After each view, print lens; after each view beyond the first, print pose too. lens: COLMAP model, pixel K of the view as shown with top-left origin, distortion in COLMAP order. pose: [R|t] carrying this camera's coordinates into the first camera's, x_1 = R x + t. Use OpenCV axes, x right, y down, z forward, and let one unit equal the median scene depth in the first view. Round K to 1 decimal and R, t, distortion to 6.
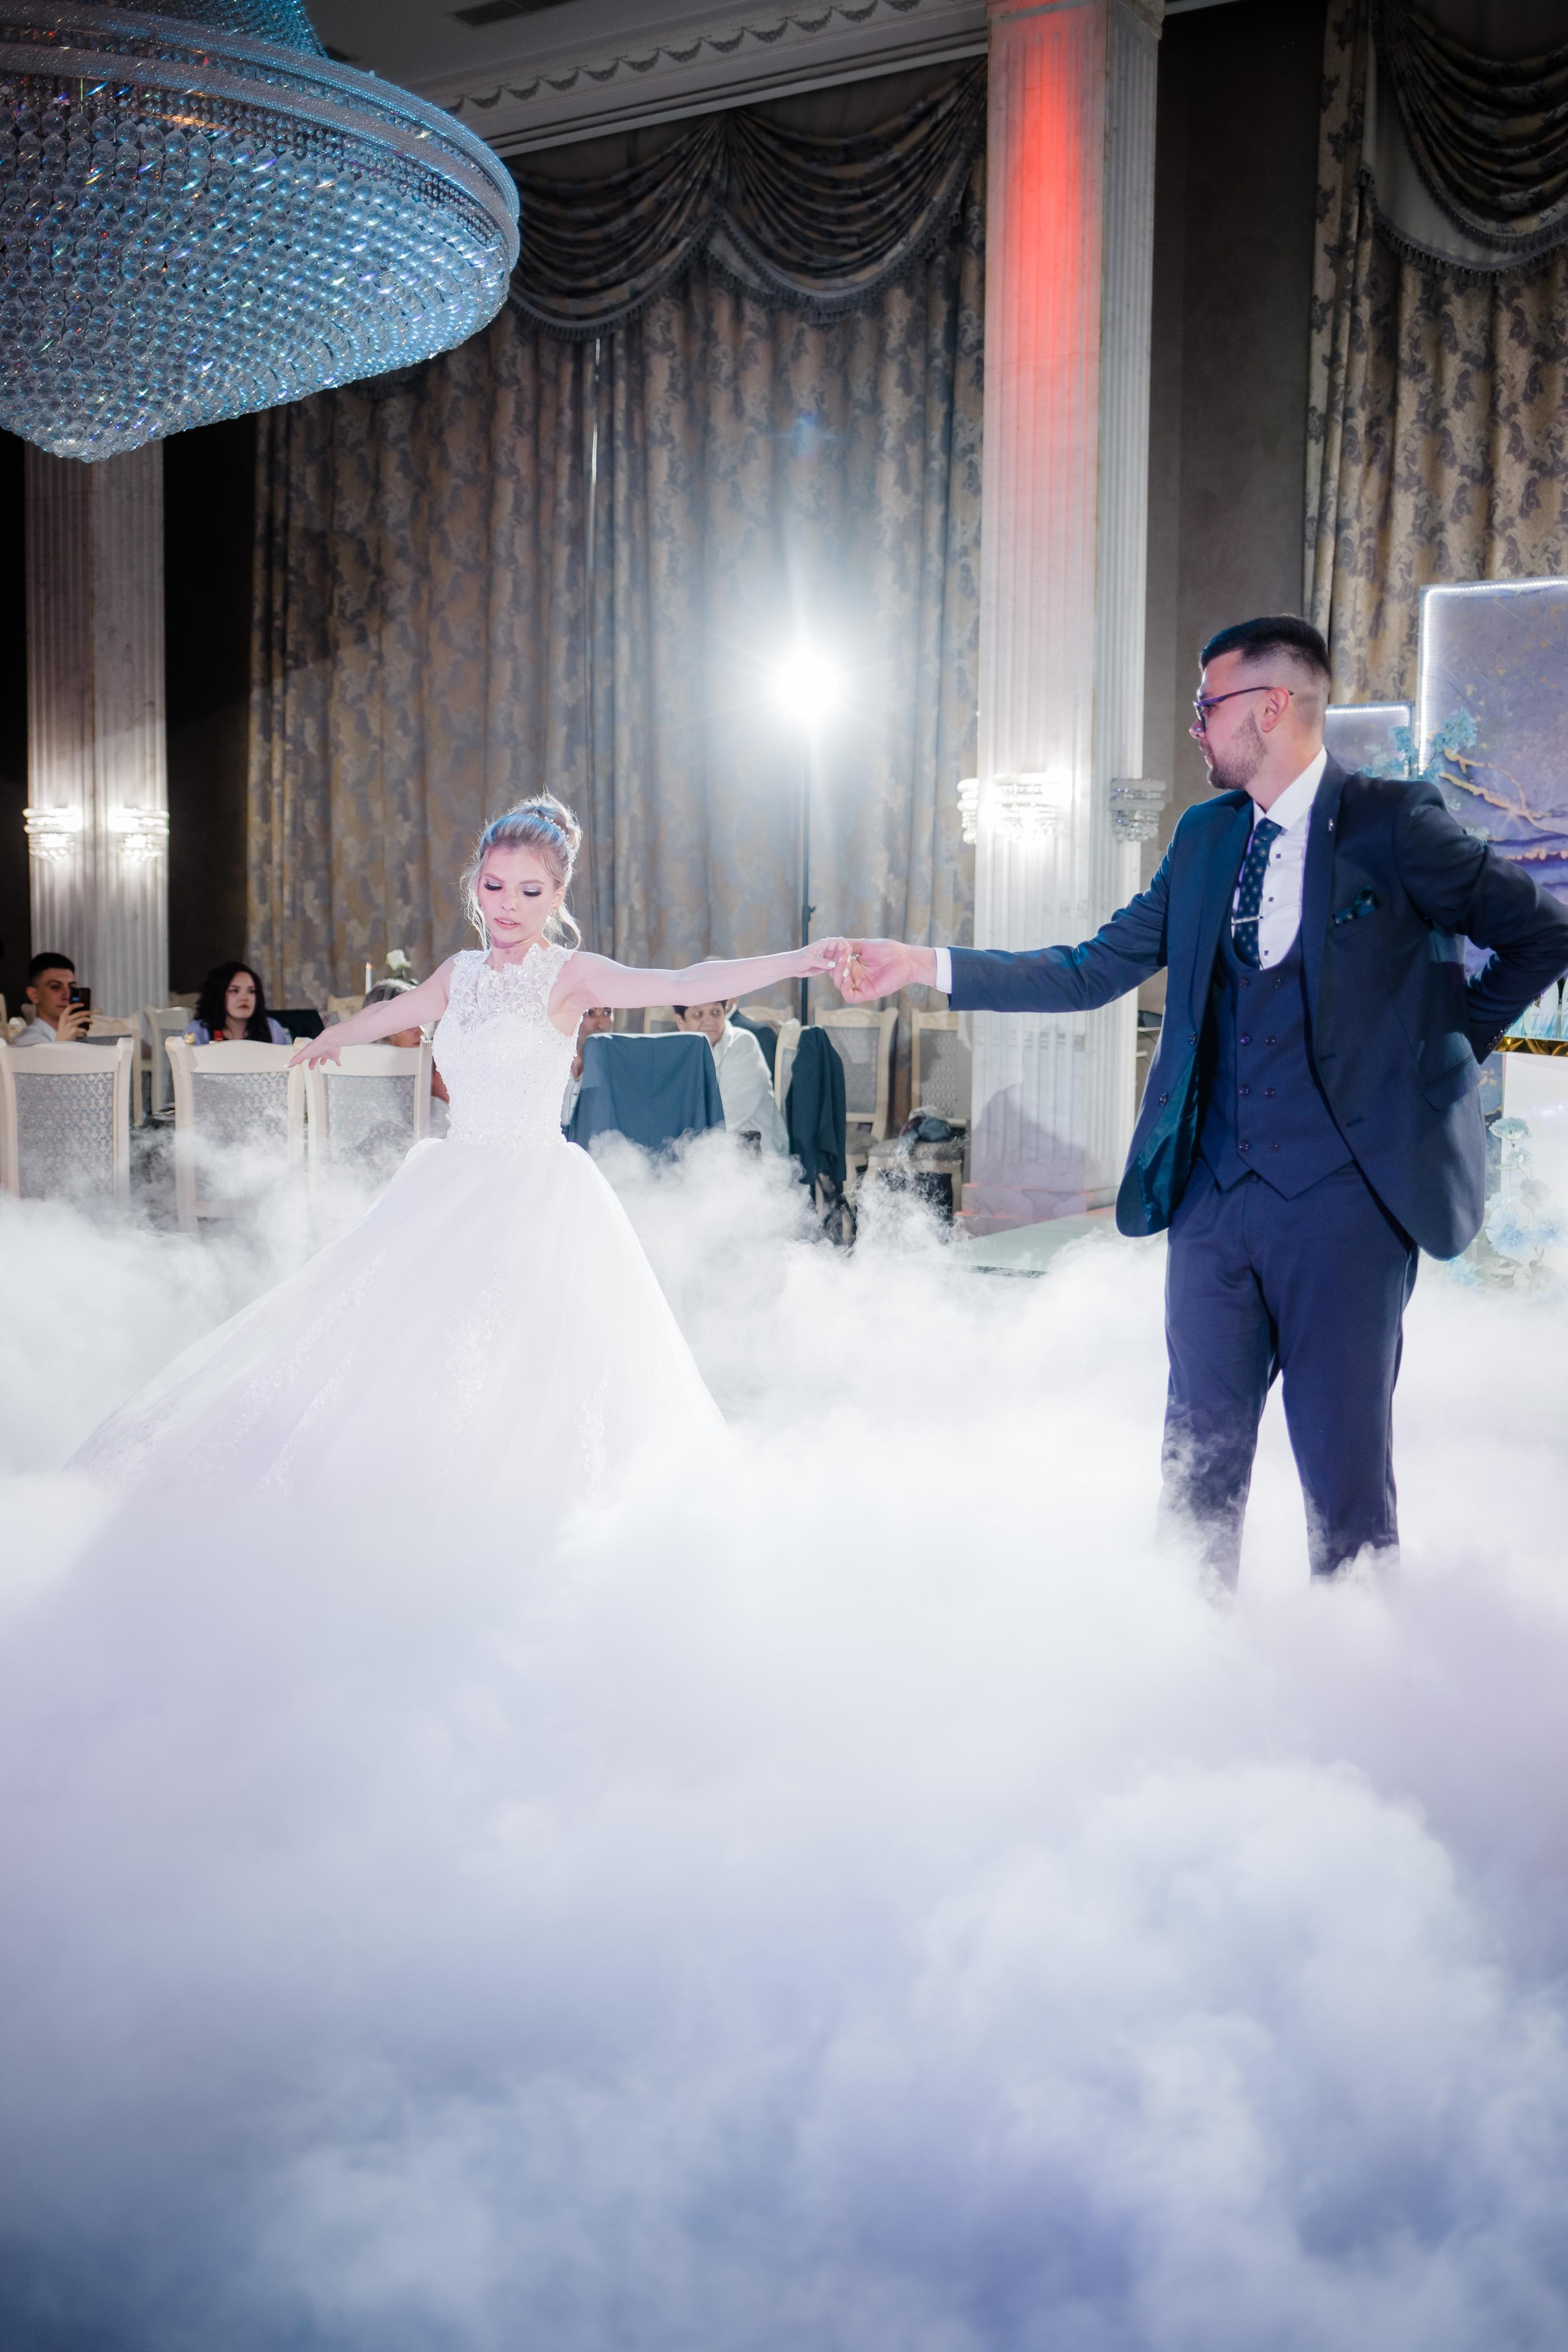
lens RADIAL K [[2275.4, 0, 764.9], [0, 2275.4, 1172.8], [0, 0, 1]] dist [-0.037667, 0.000000]
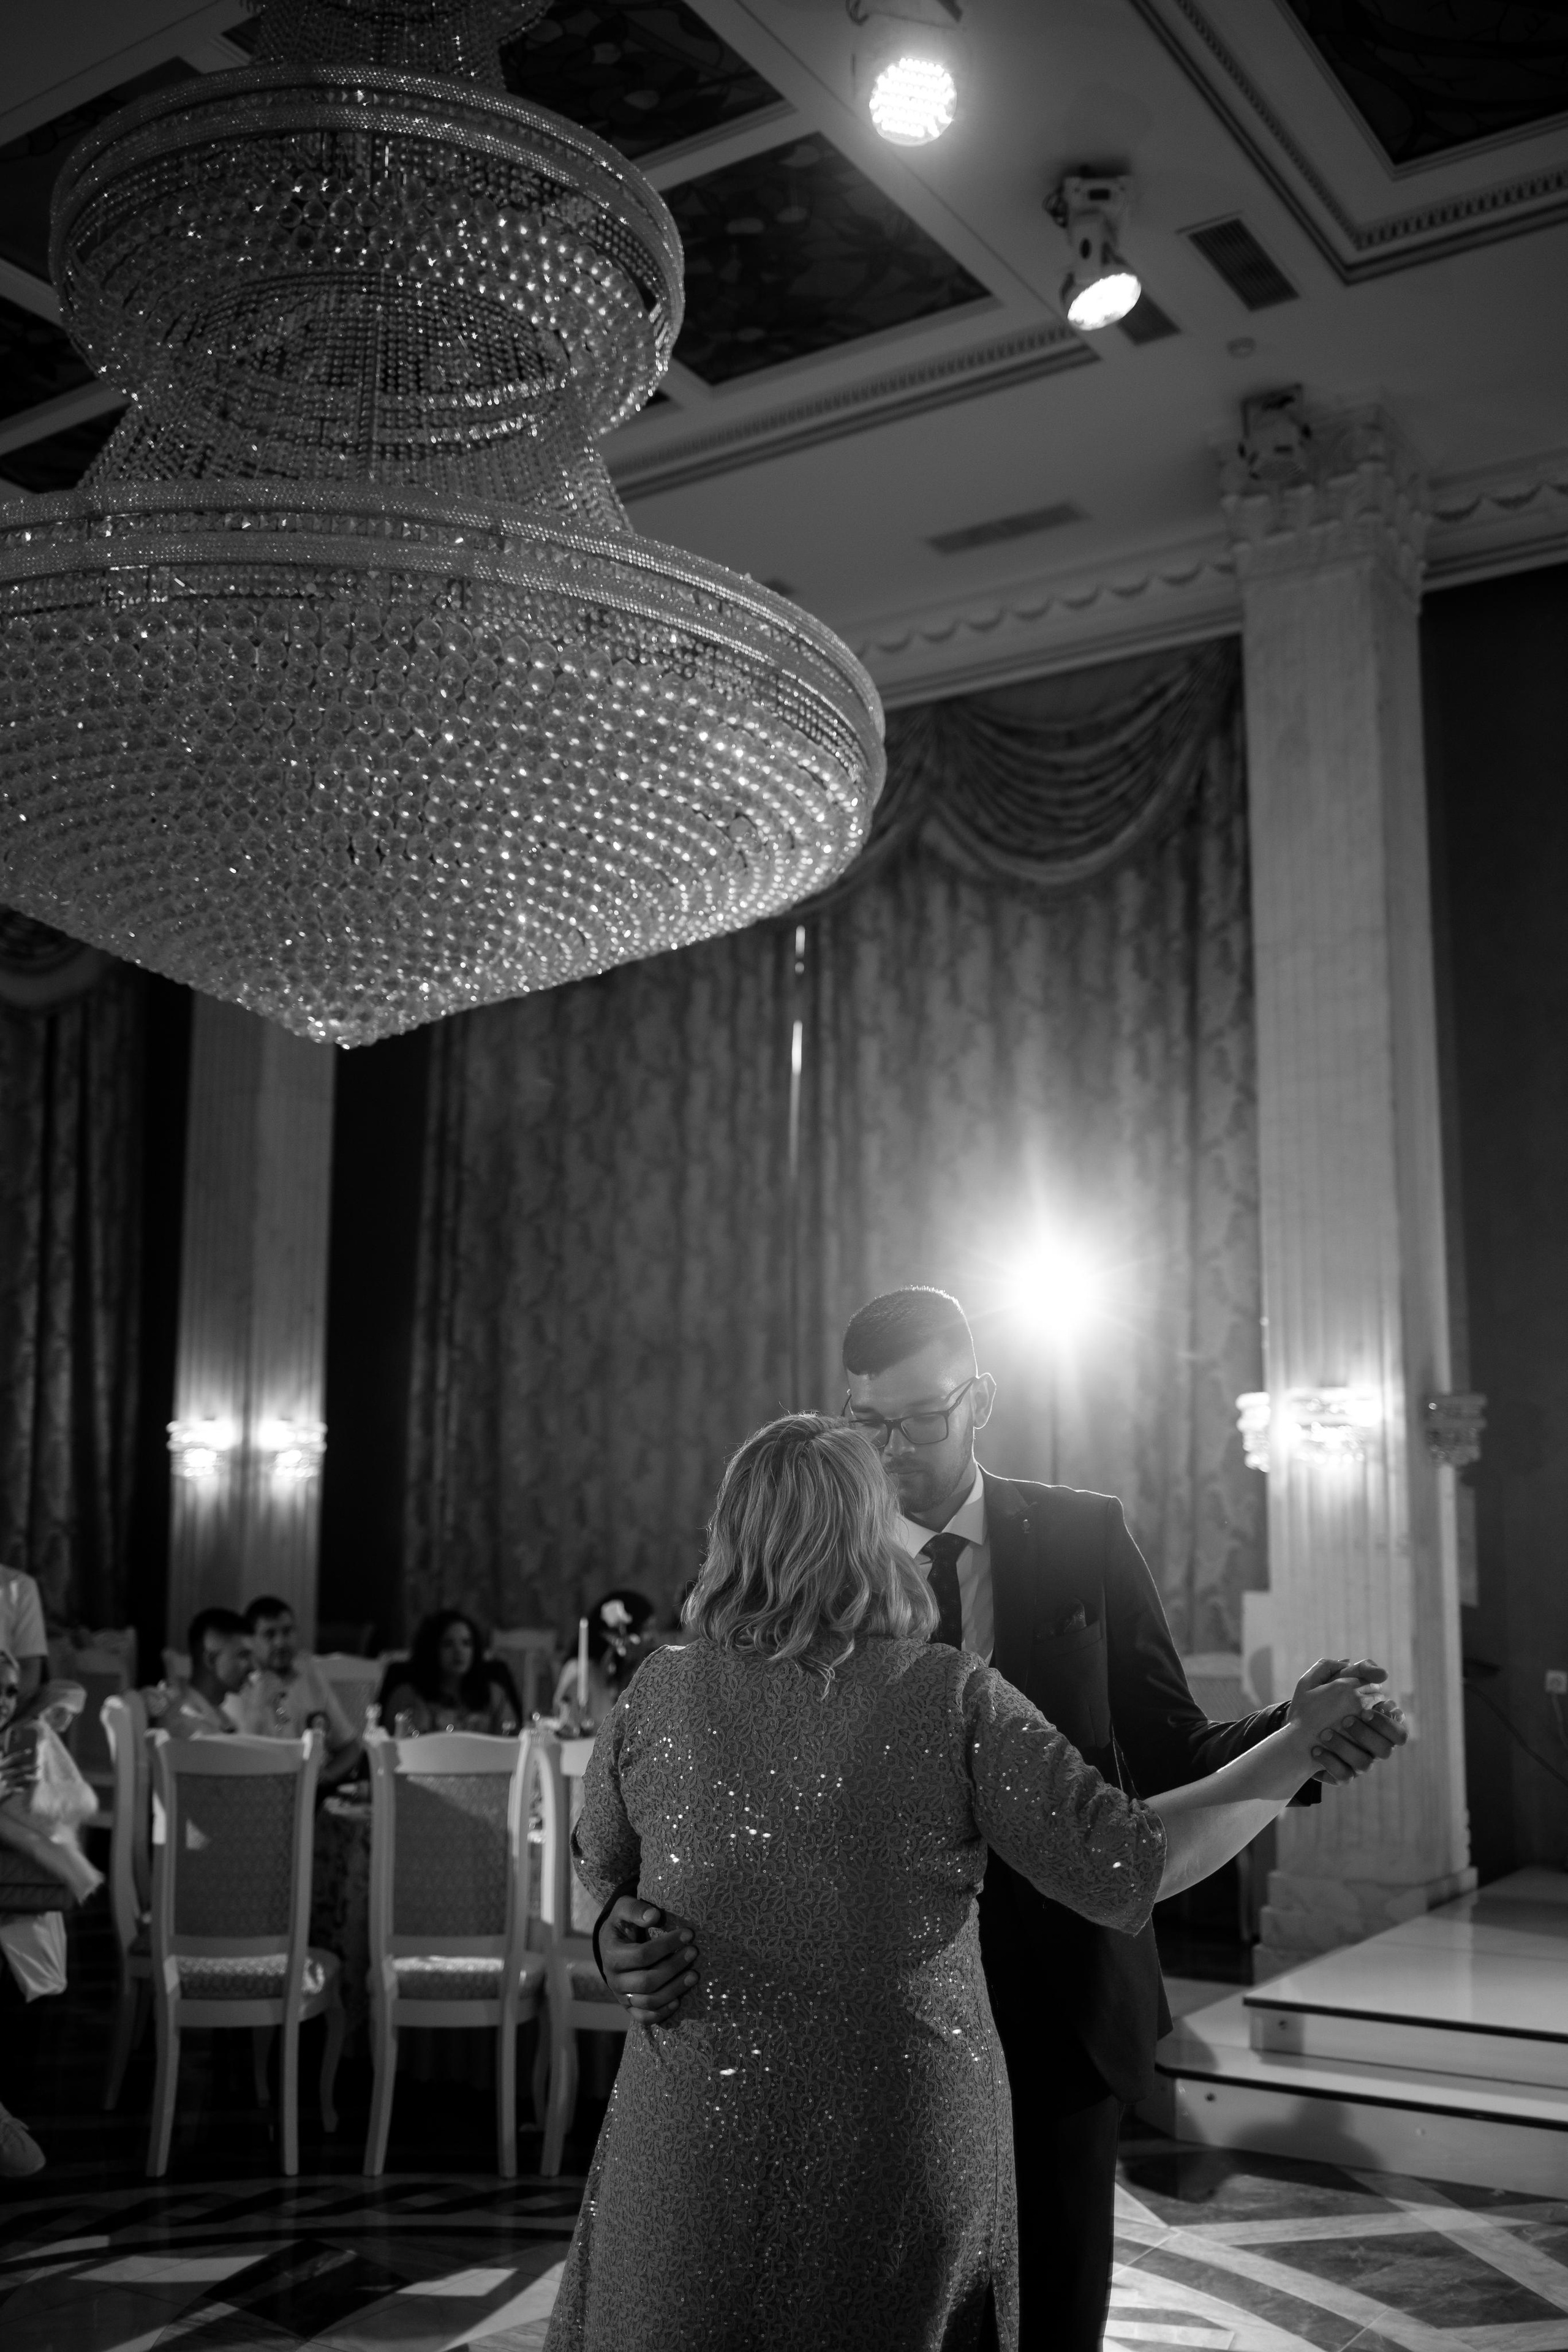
lens RADIAL K [[2275.4, 0, 791.1], [0, 2275.4, 1180.4], [0, 0, 1]] dist [-0.037667, 0.000000]
pose [[0.999514, -0.011384, -0.029008, -0.061332], [0.003864, 0.968976, -0.247125, -0.036483], [0.030921, 0.246893, 0.968549, 0.122635]]
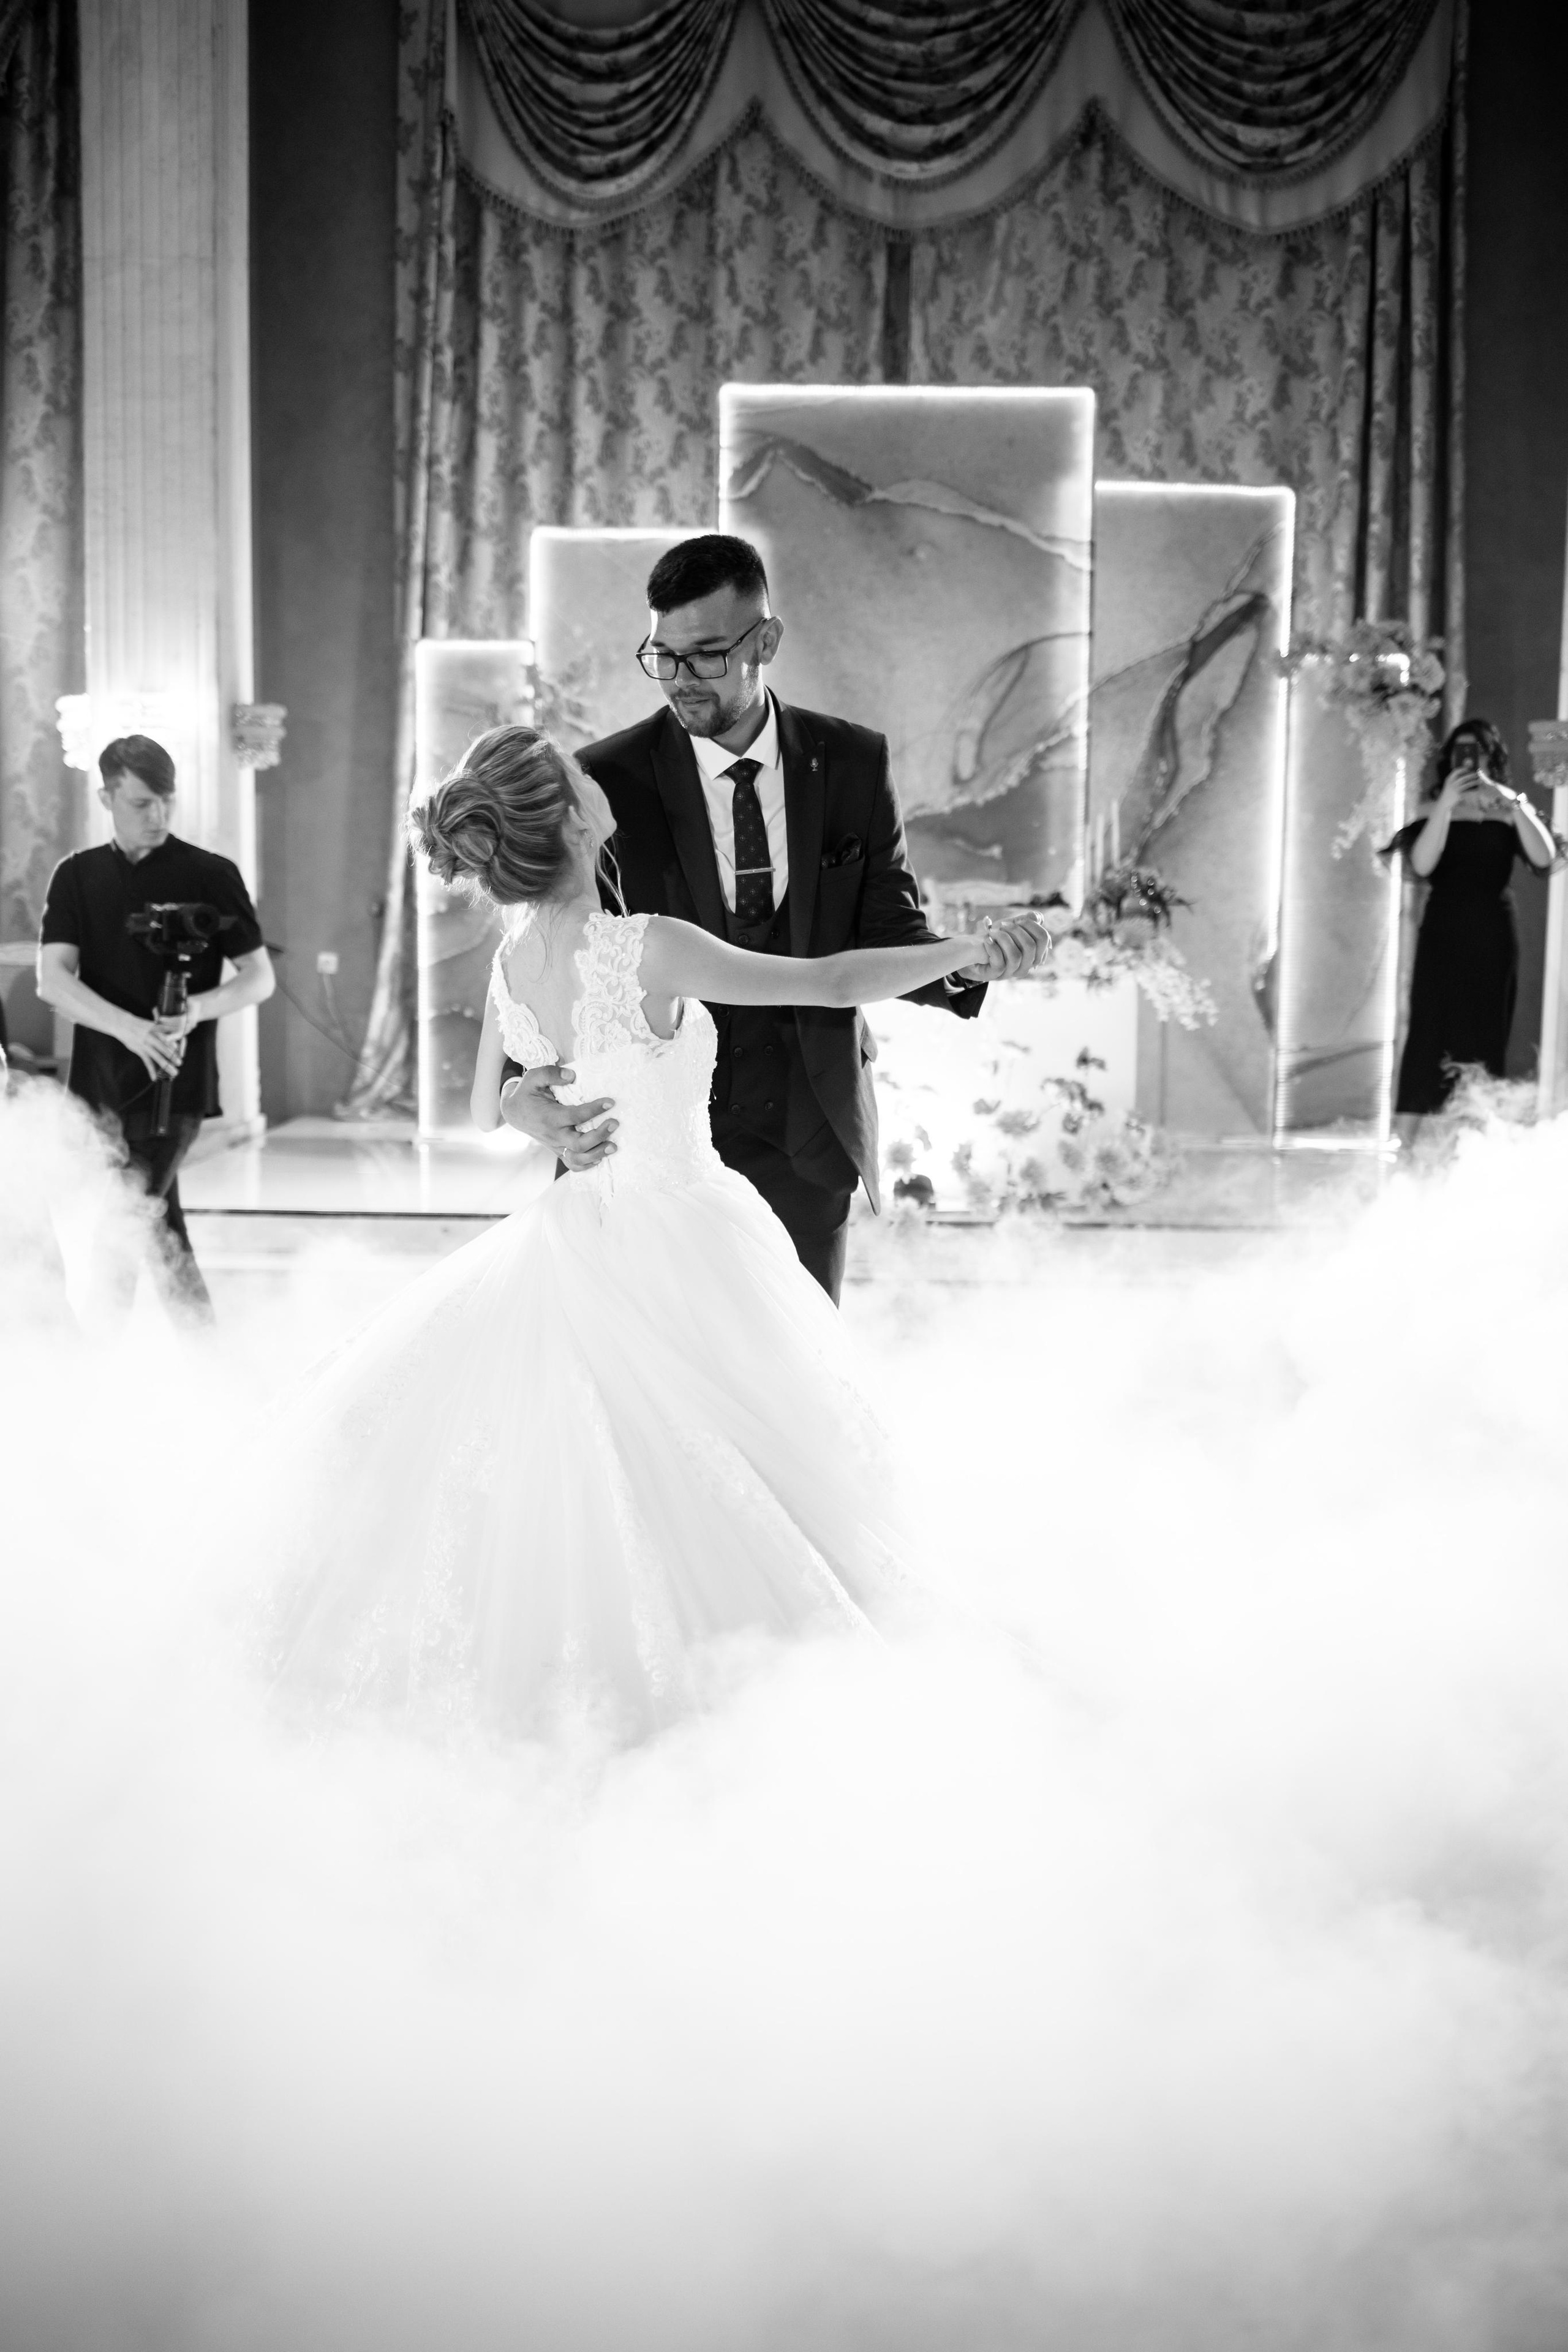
lens RADIAL K [[2275.4, 0, 753.3], [0, 2275.4, 1168.6], [0, 0, 1]] dist [-0.037667, 0.000000]
pose [[0.868098, -0.057068, 0.493101, -0.137985], [0.042509, 0.998267, 0.040696, -0.003862], [-0.494569, -0.014367, 0.869020, 0.039485]]
